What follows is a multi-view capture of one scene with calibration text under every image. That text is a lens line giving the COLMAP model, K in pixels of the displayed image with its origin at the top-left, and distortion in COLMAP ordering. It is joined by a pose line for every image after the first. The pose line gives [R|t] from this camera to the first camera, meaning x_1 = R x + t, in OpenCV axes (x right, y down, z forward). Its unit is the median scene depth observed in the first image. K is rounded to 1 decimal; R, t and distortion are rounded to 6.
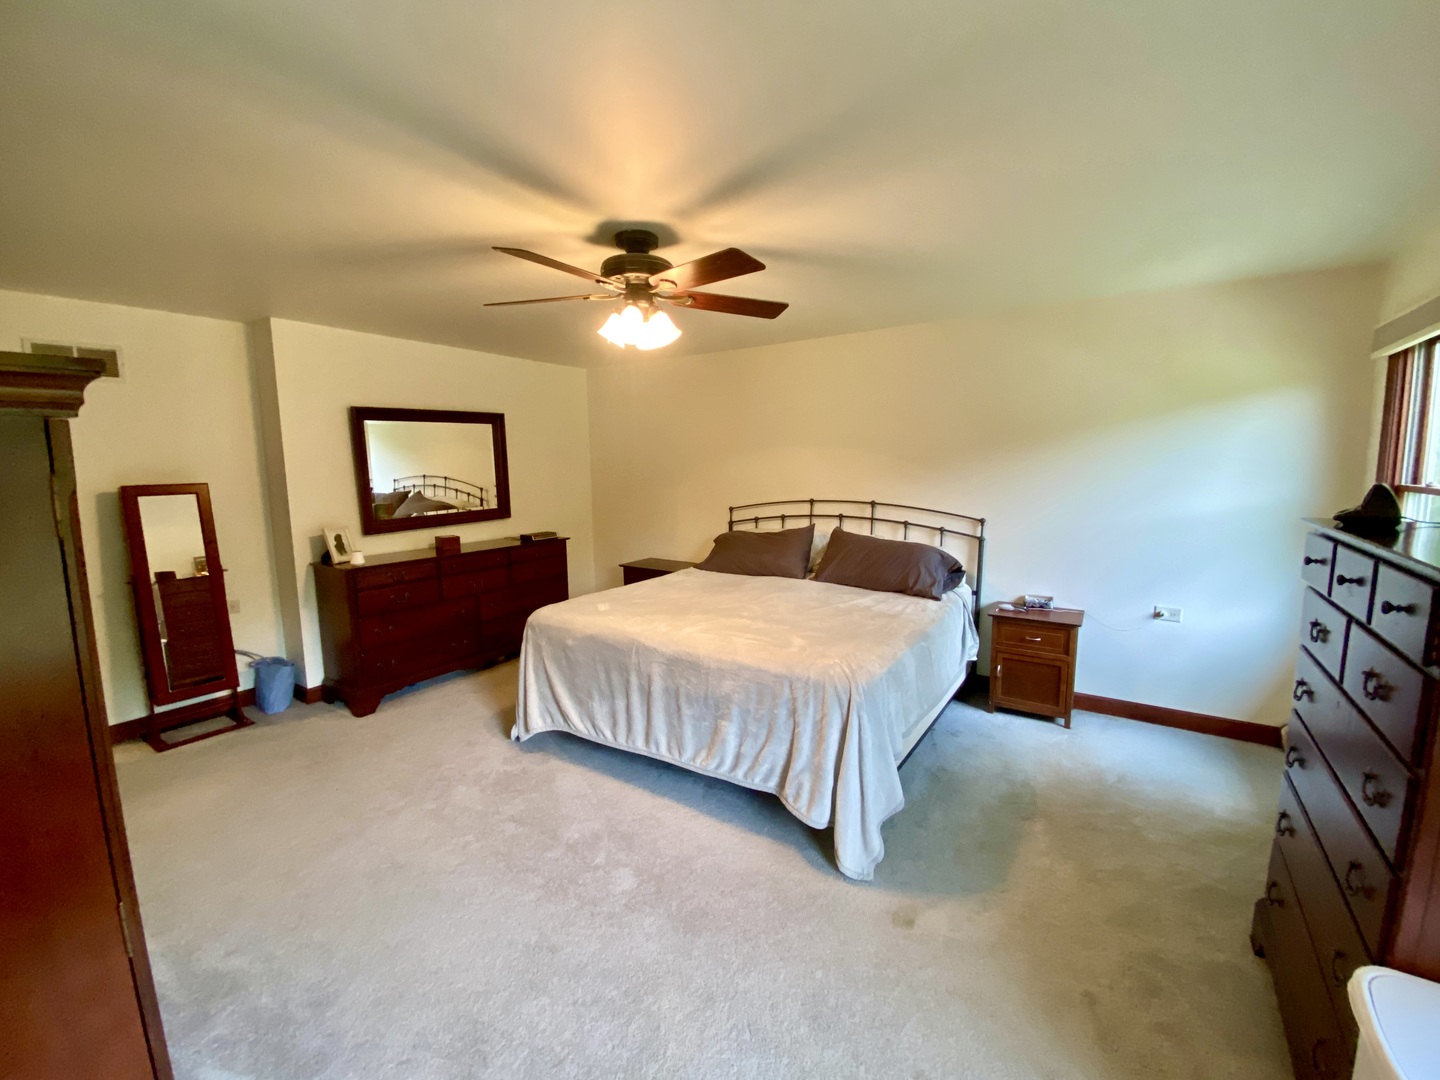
lens RADIAL K [[608.2, 0, 723.2], [0, 608.2, 540.1], [0, 0, 1]] dist [0.015451, -0.000929]
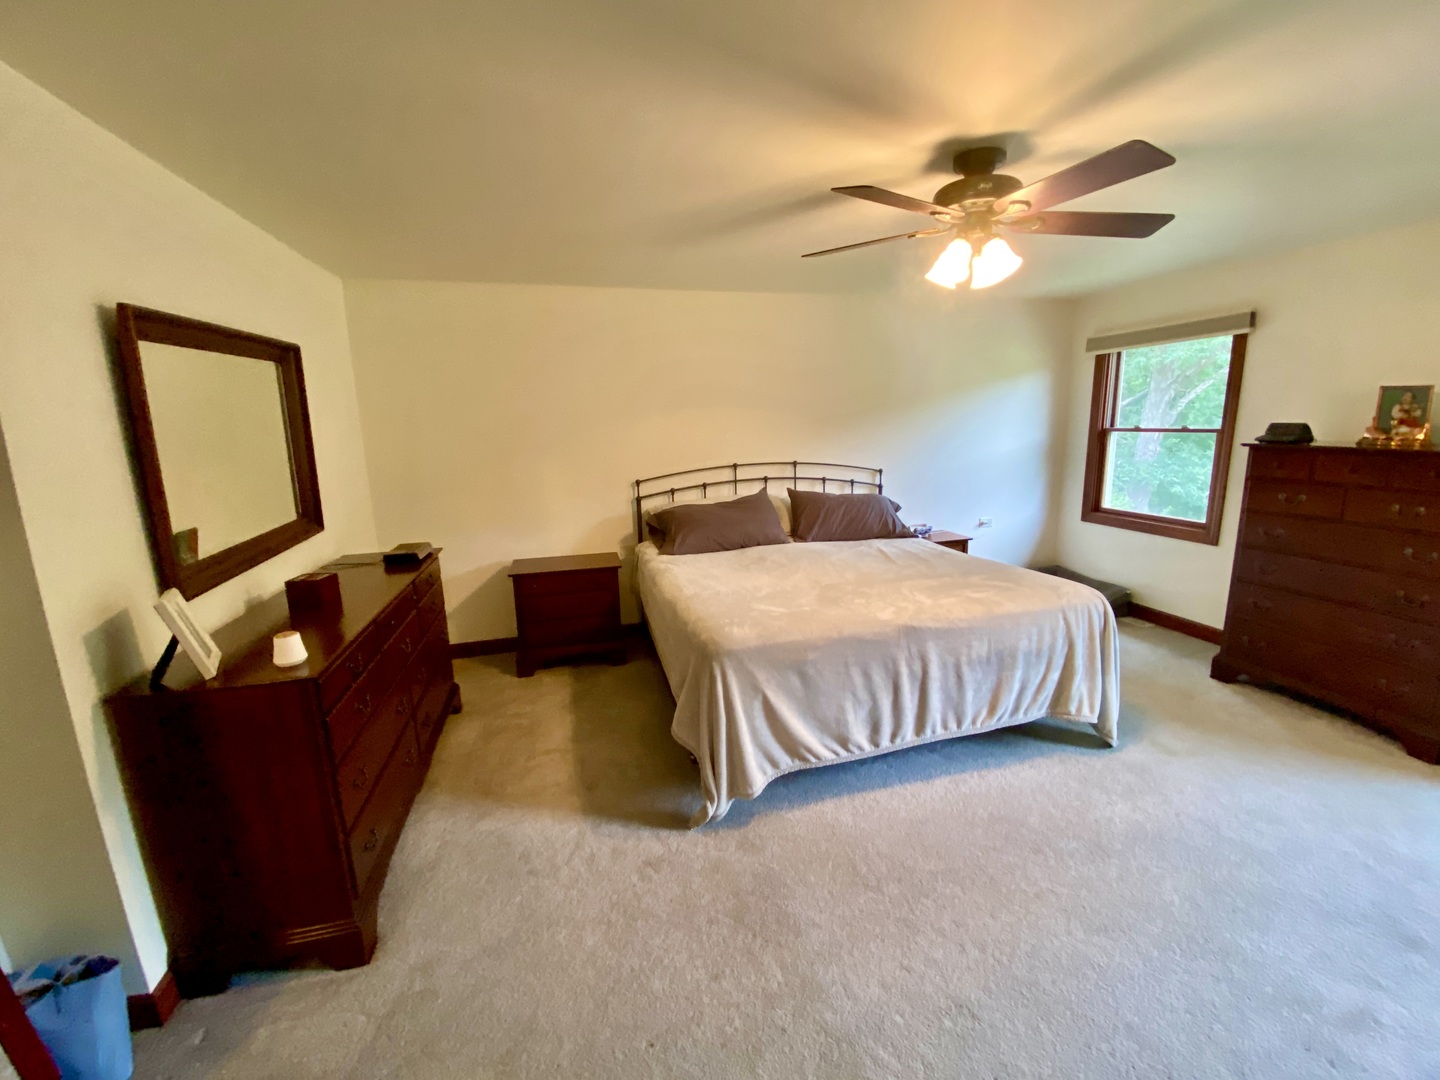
lens RADIAL K [[608.2, 0, 722.1], [0, 608.2, 535.1], [0, 0, 1]] dist [0.015451, -0.000929]
pose [[0.664986, -0.149364, 0.731768, -0.677972], [0.118668, 0.988482, 0.093924, -0.055929], [-0.737368, 0.024379, 0.675051, 0.426432]]
